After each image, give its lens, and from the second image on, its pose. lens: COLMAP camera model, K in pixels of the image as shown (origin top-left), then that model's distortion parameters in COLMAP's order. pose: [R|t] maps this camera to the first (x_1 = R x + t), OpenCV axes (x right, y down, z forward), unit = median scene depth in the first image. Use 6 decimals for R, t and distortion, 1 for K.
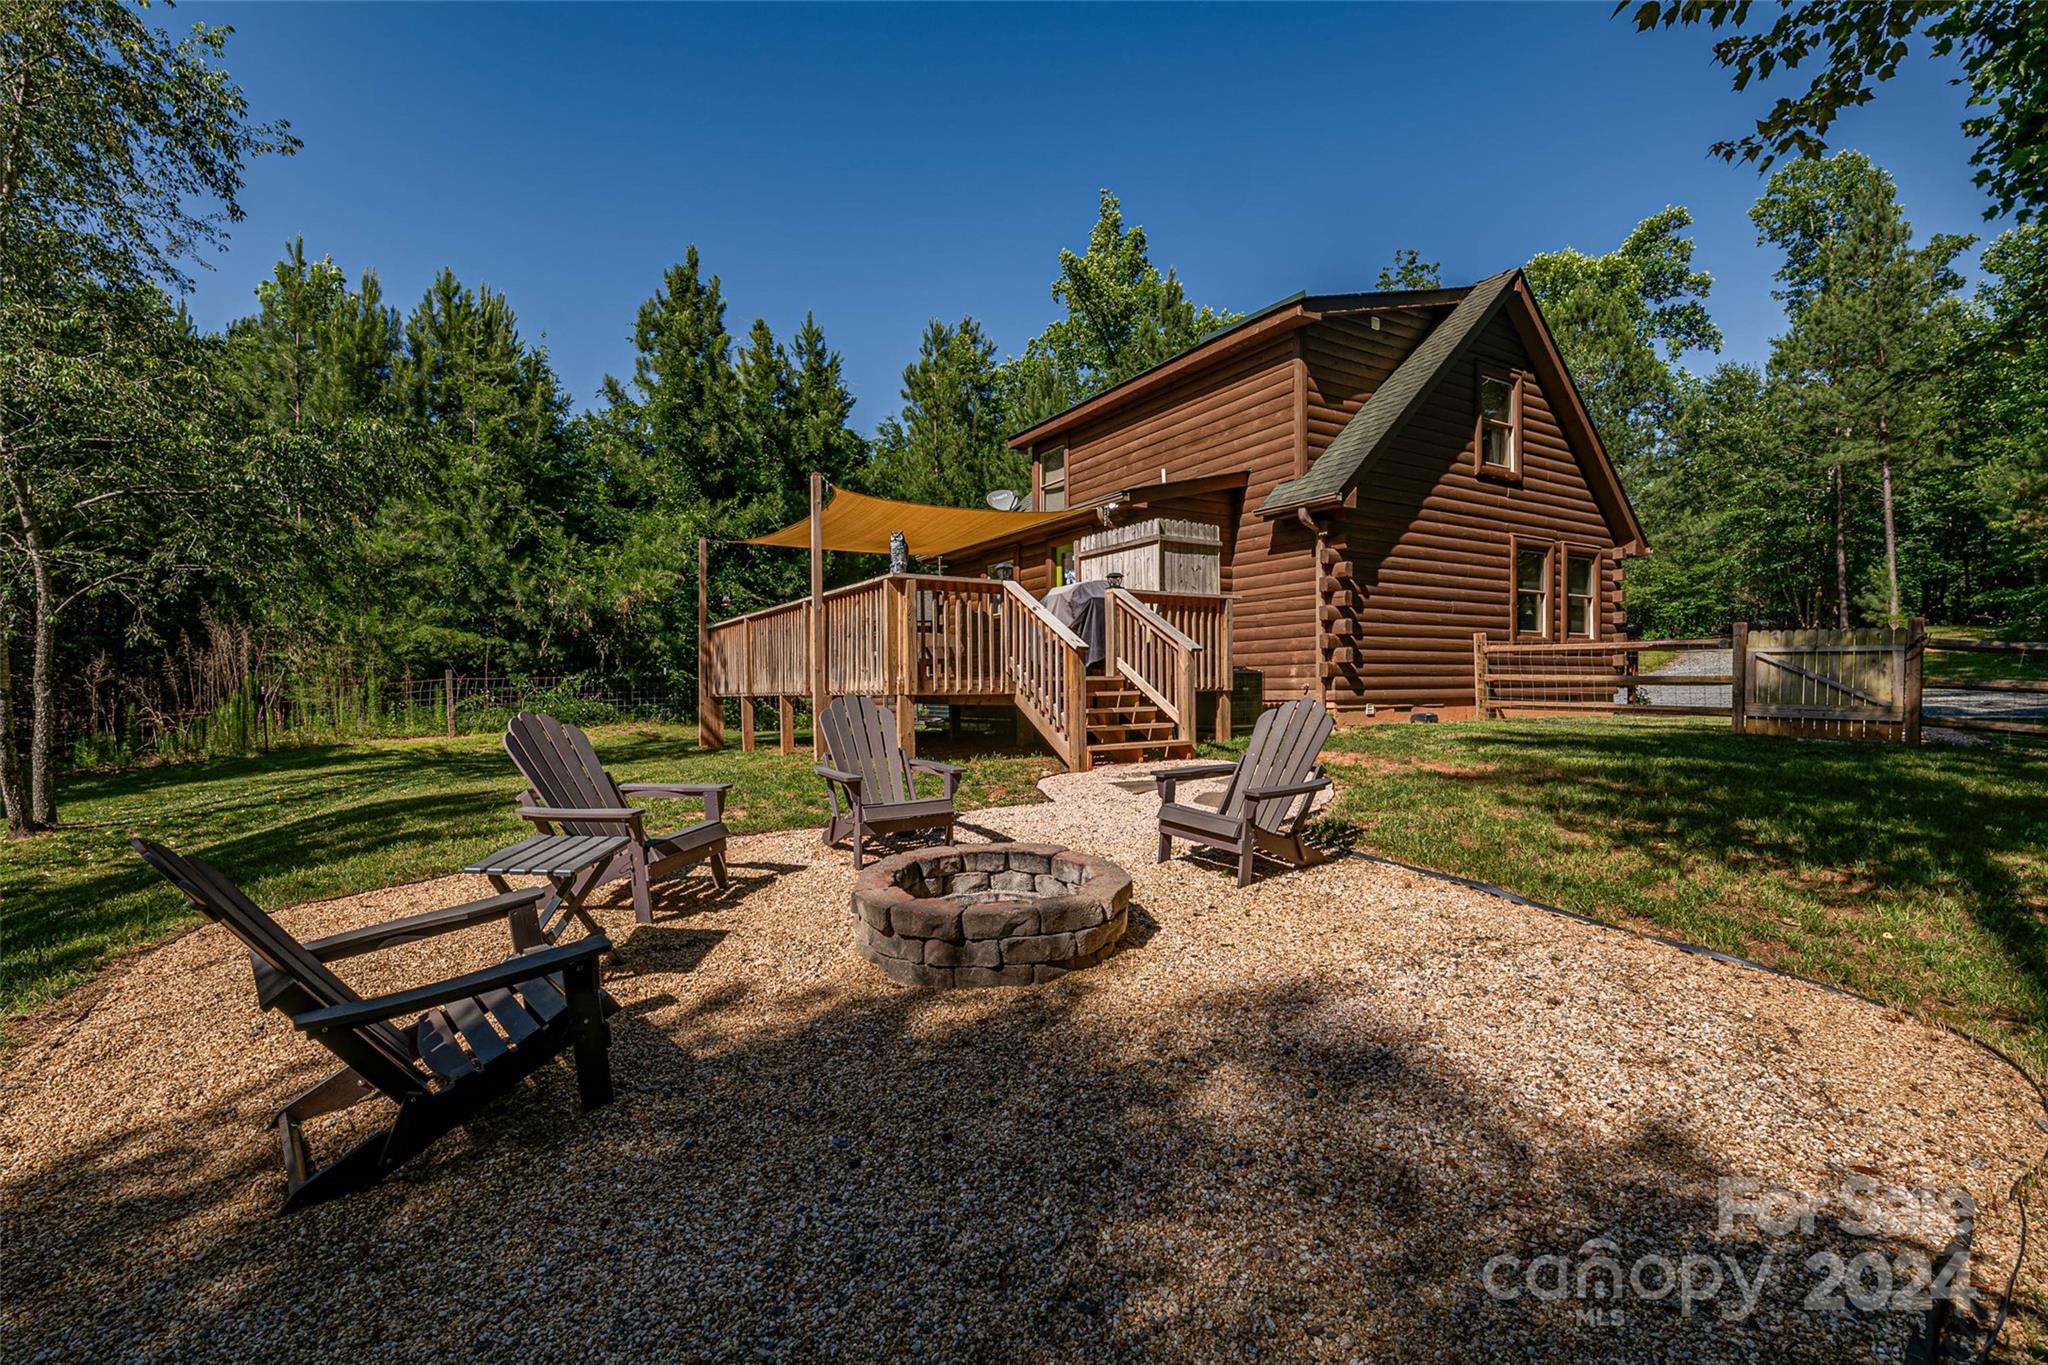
lens RADIAL K [[882.5, 0, 1024.0], [0, 882.5, 682.5], [0, 0, 1]] dist [0.010682, -0.011116]
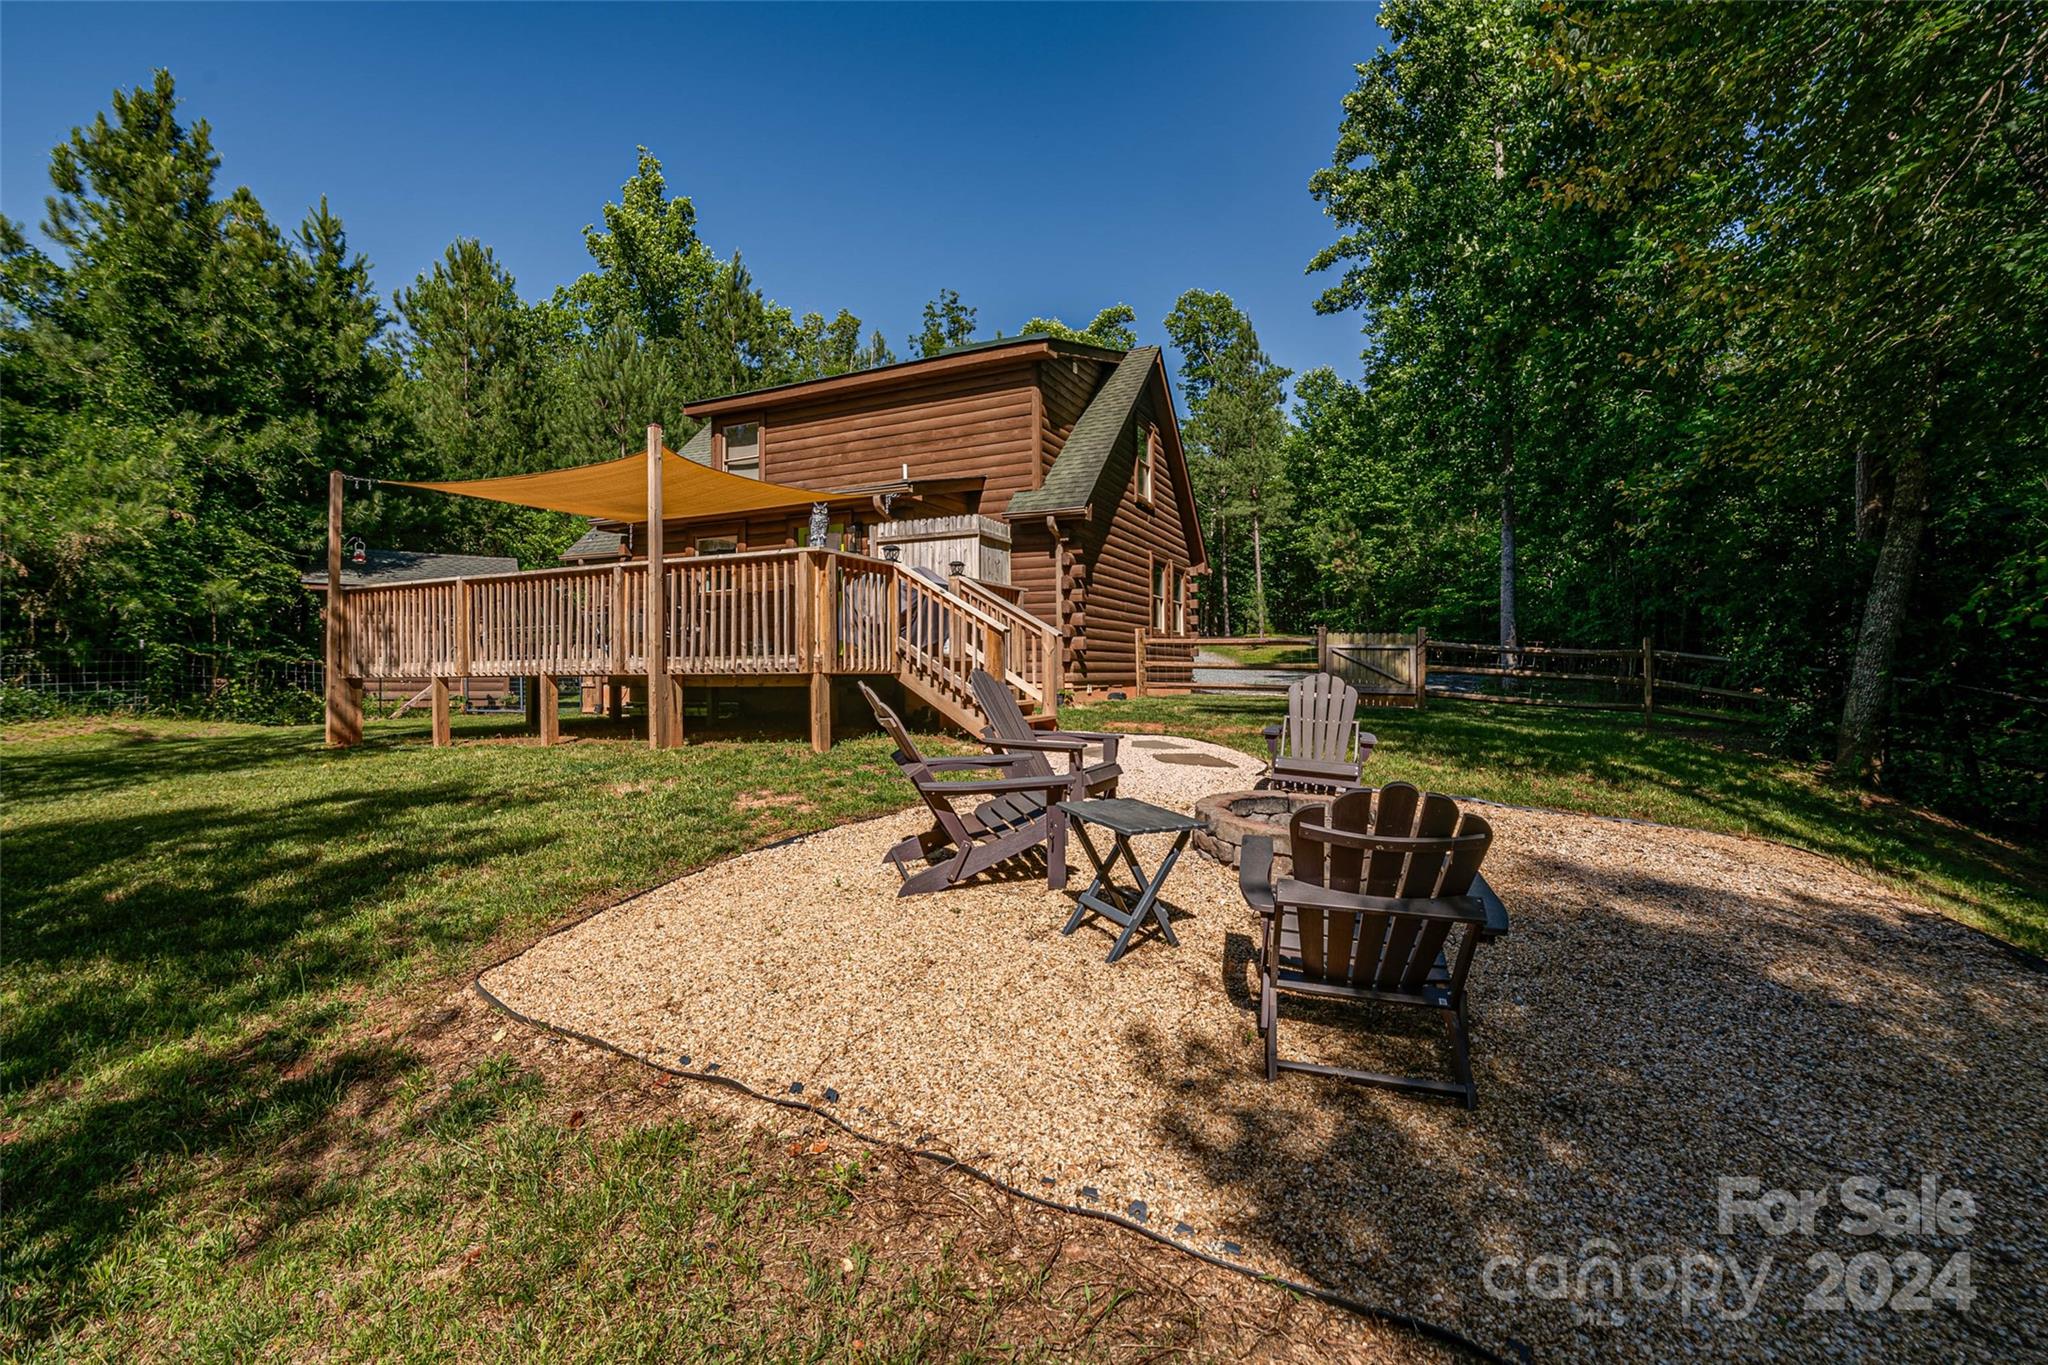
lens RADIAL K [[873.4, 0, 1005.2], [0, 873.4, 646.4], [0, 0, 1]] dist [0.001923, -0.009213]
pose [[0.847530, 0.021584, 0.530309, -0.260600], [-0.007509, 0.999560, -0.028682, 0.005780], [-0.530695, 0.020326, 0.847319, 0.045637]]
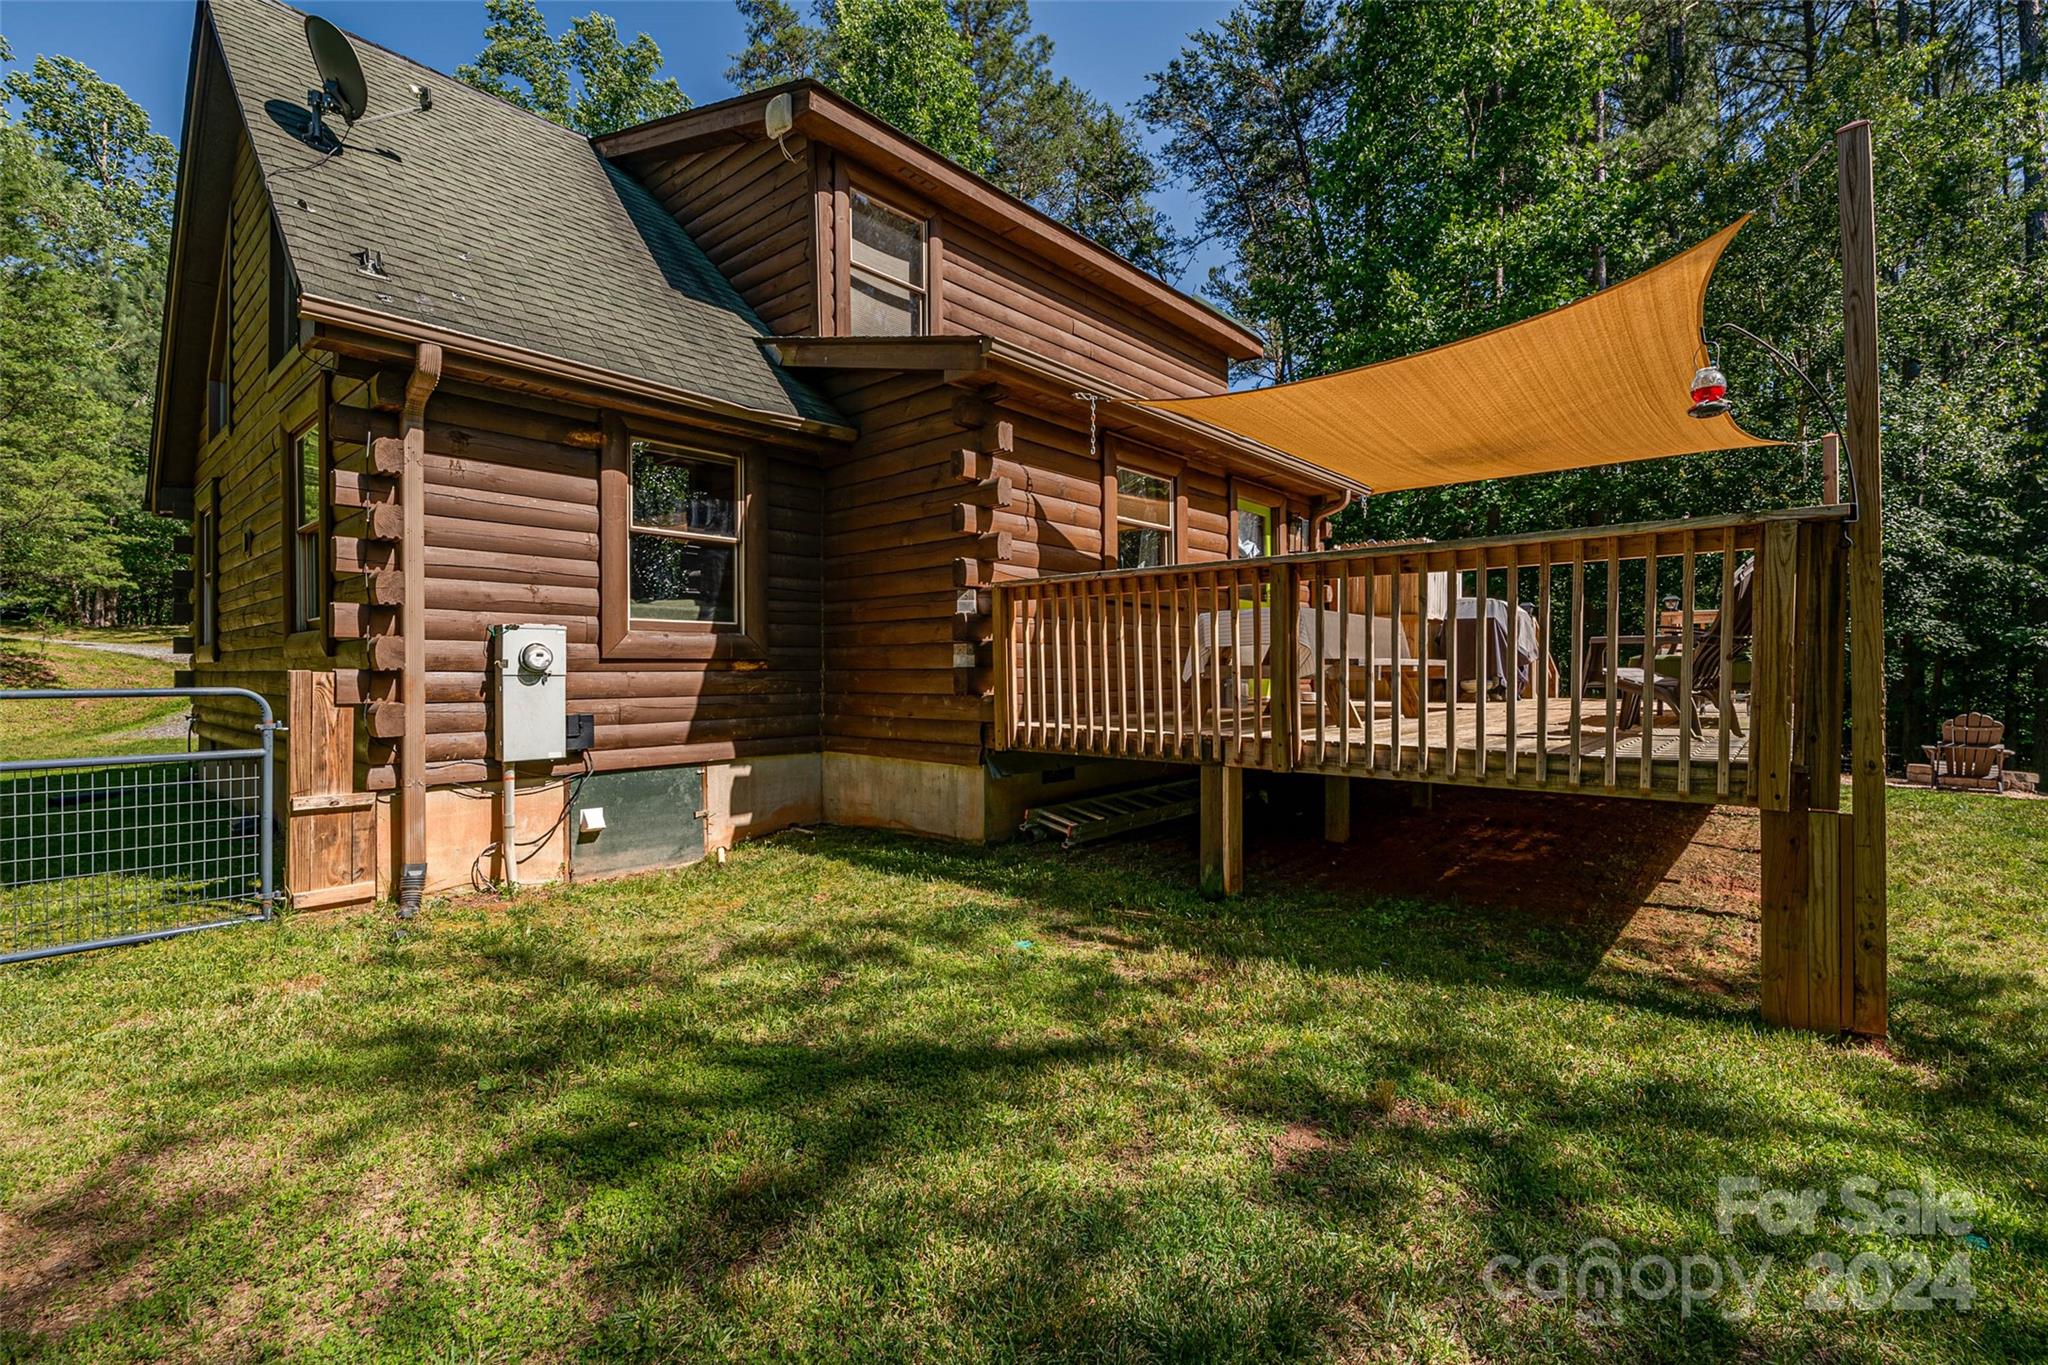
lens RADIAL K [[882.5, 0, 1024.0], [0, 882.5, 682.5], [0, 0, 1]] dist [0.010682, -0.011116]
pose [[-0.273919, 0.005133, 0.961739, -0.493451], [0.000815, 0.999987, -0.005104, -0.016148], [-0.961752, -0.000614, -0.273919, 1.220749]]
